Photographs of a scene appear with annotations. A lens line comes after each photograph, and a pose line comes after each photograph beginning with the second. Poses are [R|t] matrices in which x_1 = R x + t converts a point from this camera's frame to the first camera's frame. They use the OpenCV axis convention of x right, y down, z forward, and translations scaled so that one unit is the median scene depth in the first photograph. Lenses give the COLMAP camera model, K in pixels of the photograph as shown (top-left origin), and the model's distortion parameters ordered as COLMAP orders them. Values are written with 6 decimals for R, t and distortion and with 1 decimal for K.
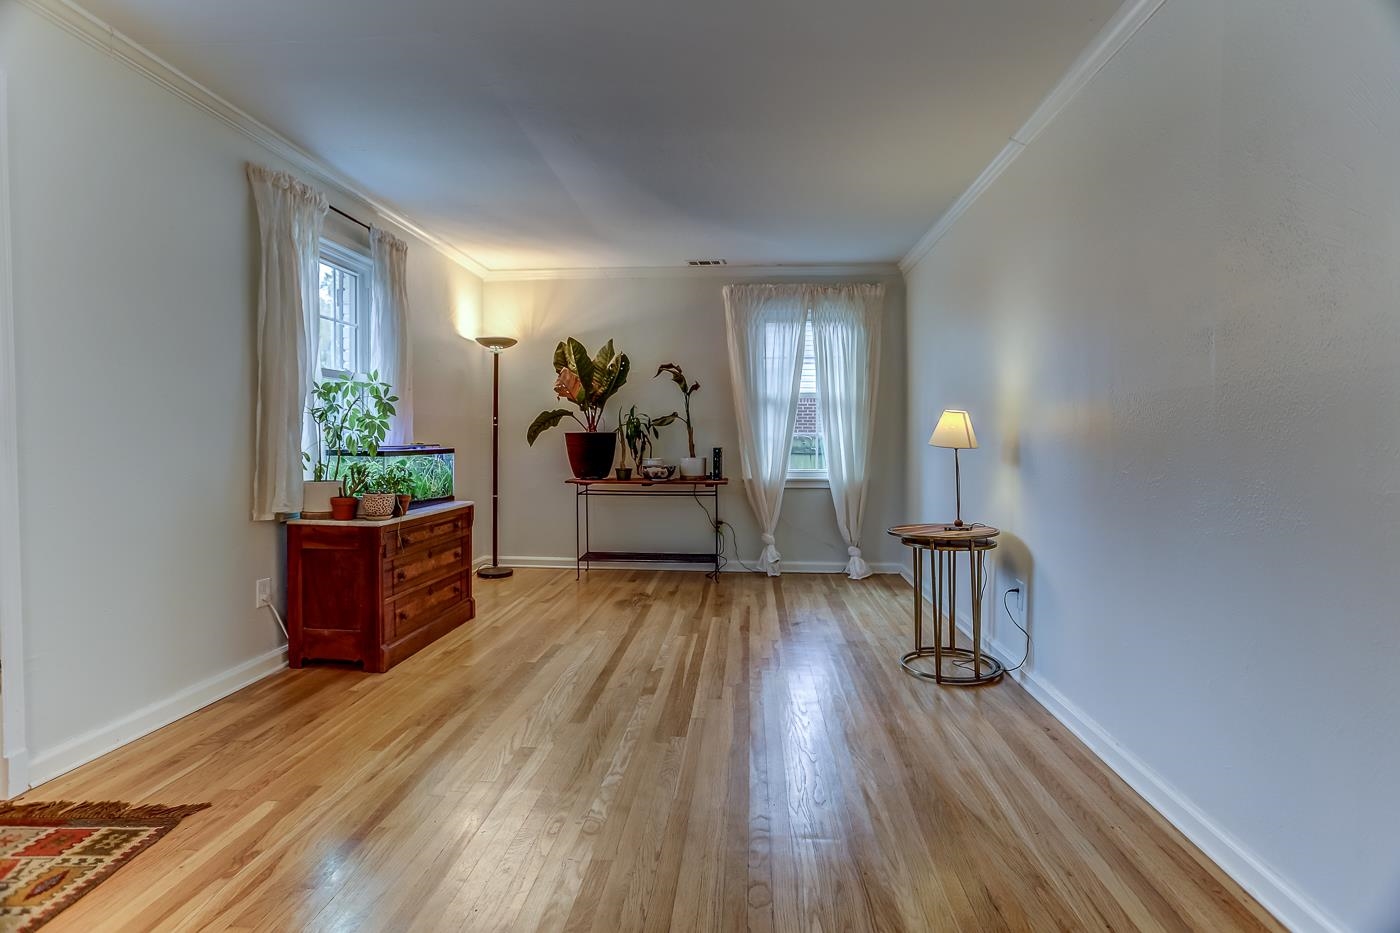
lens RADIAL K [[686.5, 0, 704.8], [0, 686.5, 458.1], [0, 0, 1]] dist [-0.026206, 0.014730]
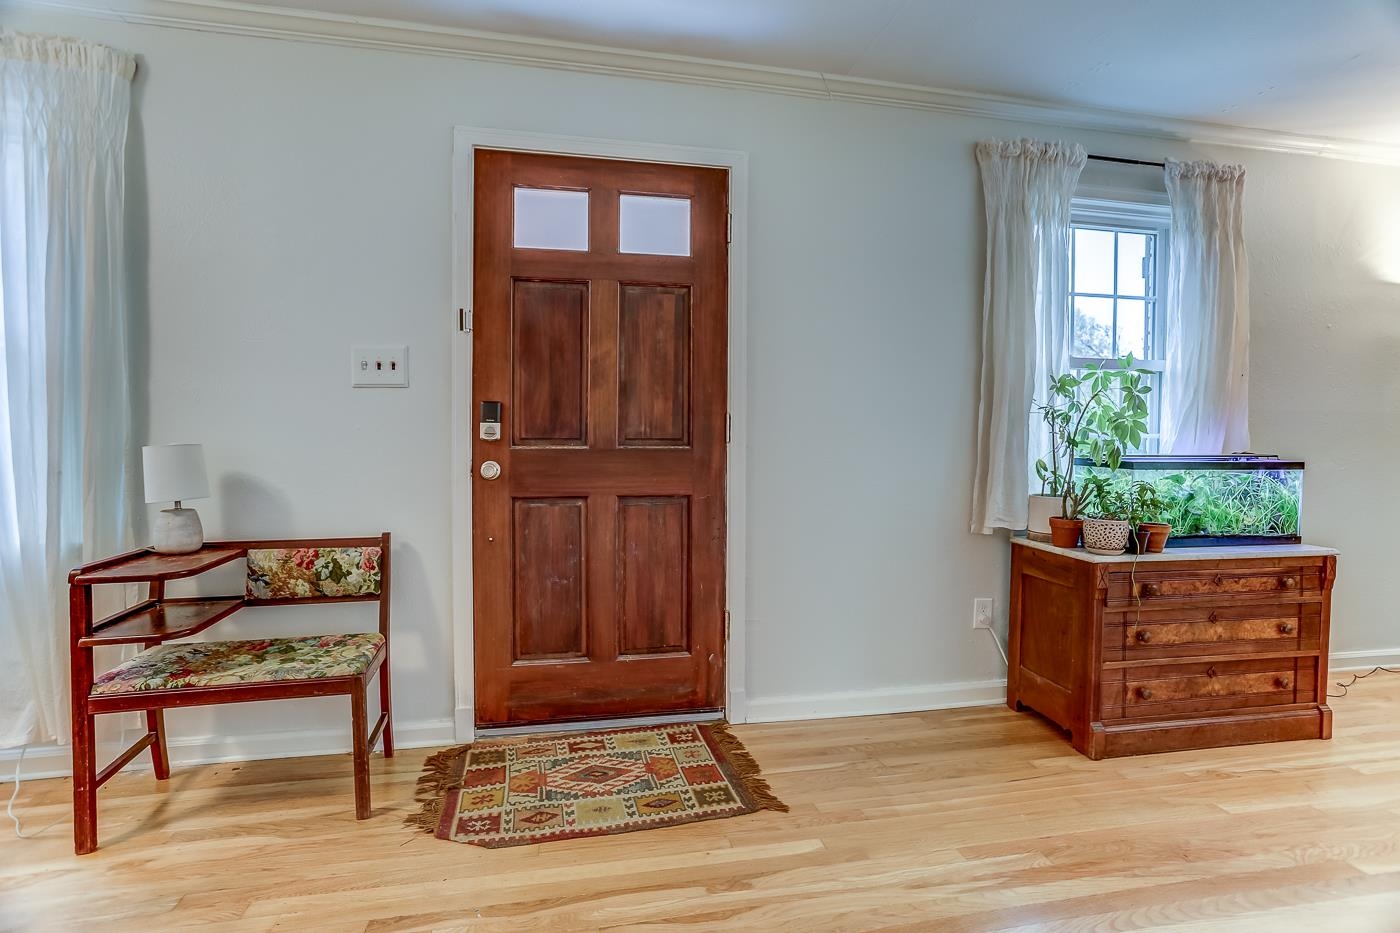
lens RADIAL K [[686.5, 0, 703.7], [0, 686.5, 453.9], [0, 0, 1]] dist [-0.026206, 0.014730]
pose [[0.269854, 0.024367, -0.962593, 0.099096], [-0.037070, 0.999202, 0.014901, -0.011158], [0.962187, 0.031662, 0.270542, 0.316721]]
